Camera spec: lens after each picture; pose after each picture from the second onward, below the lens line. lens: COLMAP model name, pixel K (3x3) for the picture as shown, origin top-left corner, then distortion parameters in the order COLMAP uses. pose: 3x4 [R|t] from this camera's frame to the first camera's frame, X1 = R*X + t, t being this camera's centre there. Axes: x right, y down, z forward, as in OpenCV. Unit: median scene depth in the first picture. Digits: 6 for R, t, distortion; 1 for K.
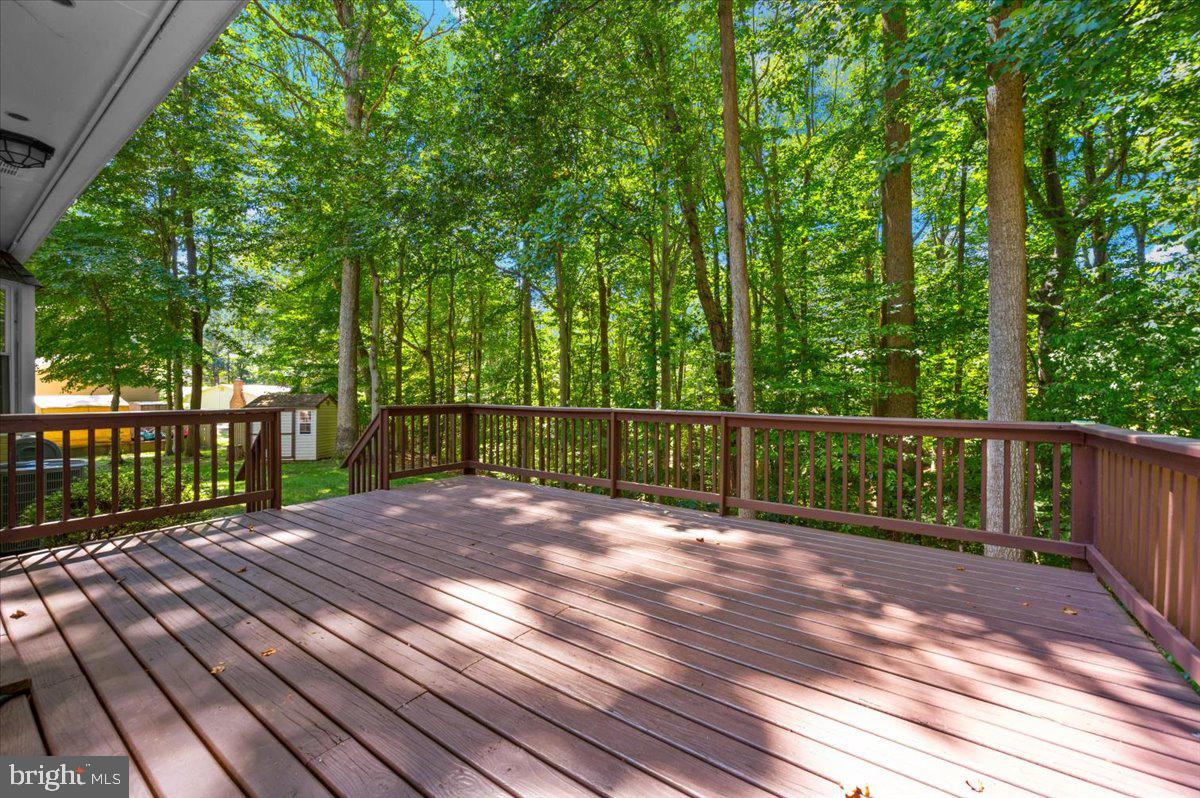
lens RADIAL K [[474.0, 0, 590.3], [0, 474.0, 396.8], [0, 0, 1]] dist [0.002549, -0.000369]
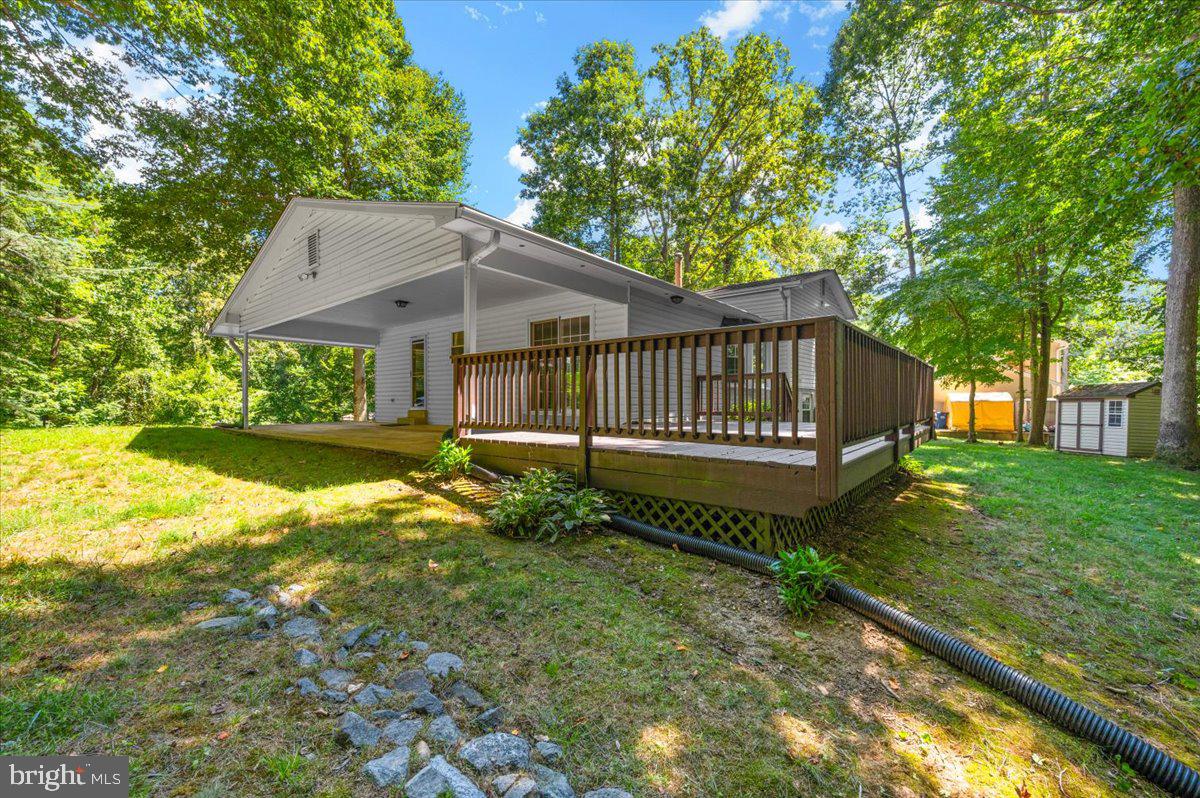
lens RADIAL K [[474.0, 0, 596.2], [0, 474.0, 401.4], [0, 0, 1]] dist [0.002549, -0.000369]
pose [[-0.078957, 0.007602, -0.996849, 2.246058], [-0.014345, 0.999859, 0.008761, 0.229607], [0.996775, 0.014992, -0.078836, 0.591592]]
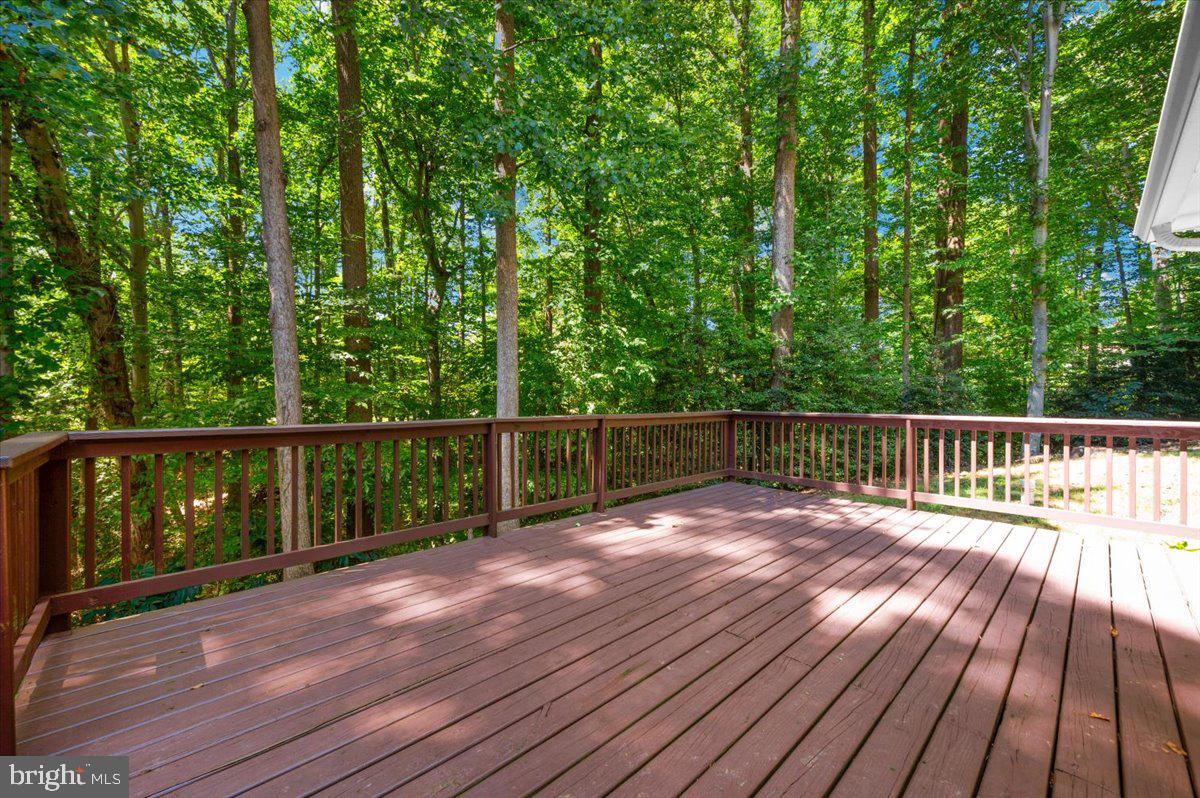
lens RADIAL K [[474.0, 0, 594.8], [0, 474.0, 397.3], [0, 0, 1]] dist [0.002549, -0.000369]
pose [[0.191593, -0.002920, 0.981470, -1.142265], [0.009866, 0.999951, 0.001049, -0.020519], [-0.981425, 0.009482, 0.191613, 1.171938]]
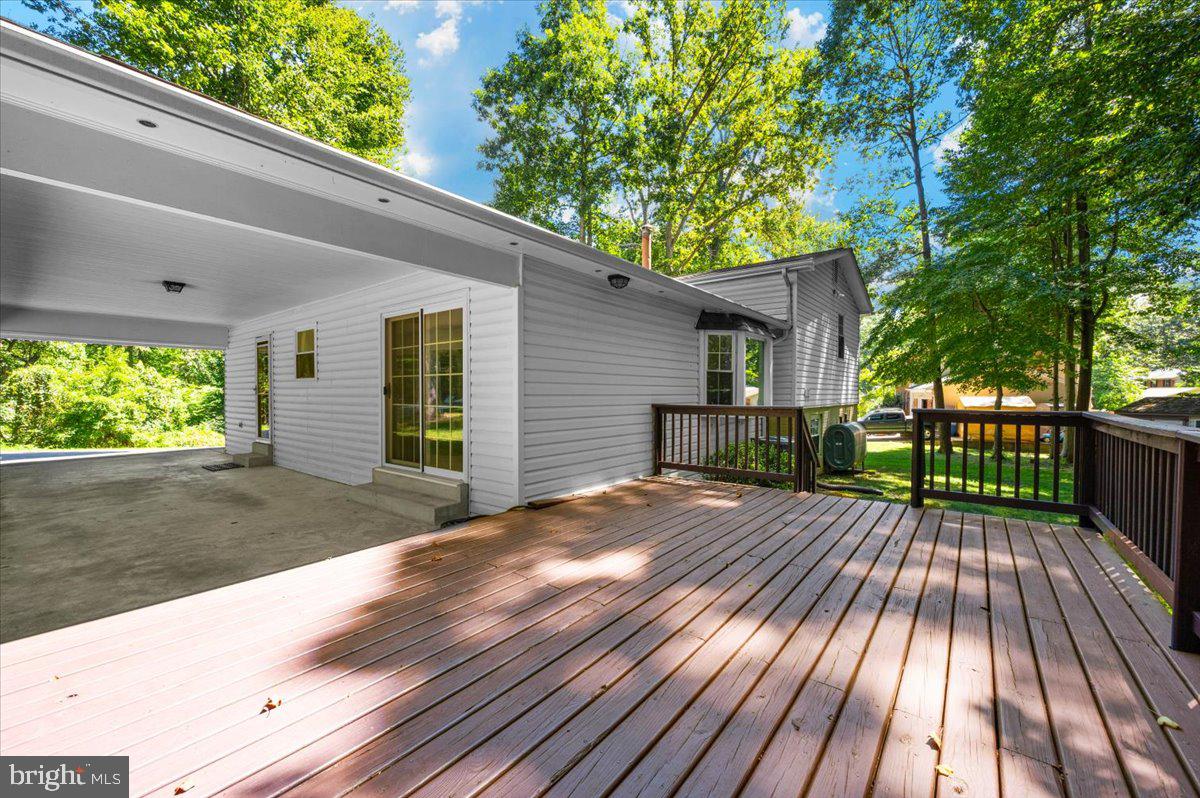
lens RADIAL K [[474.0, 0, 594.0], [0, 474.0, 395.6], [0, 0, 1]] dist [0.002549, -0.000369]
pose [[-0.058286, 0.014003, -0.998202, 0.839717], [-0.016173, 0.999757, 0.014969, -0.021945], [0.998169, 0.017017, -0.058046, 0.891587]]
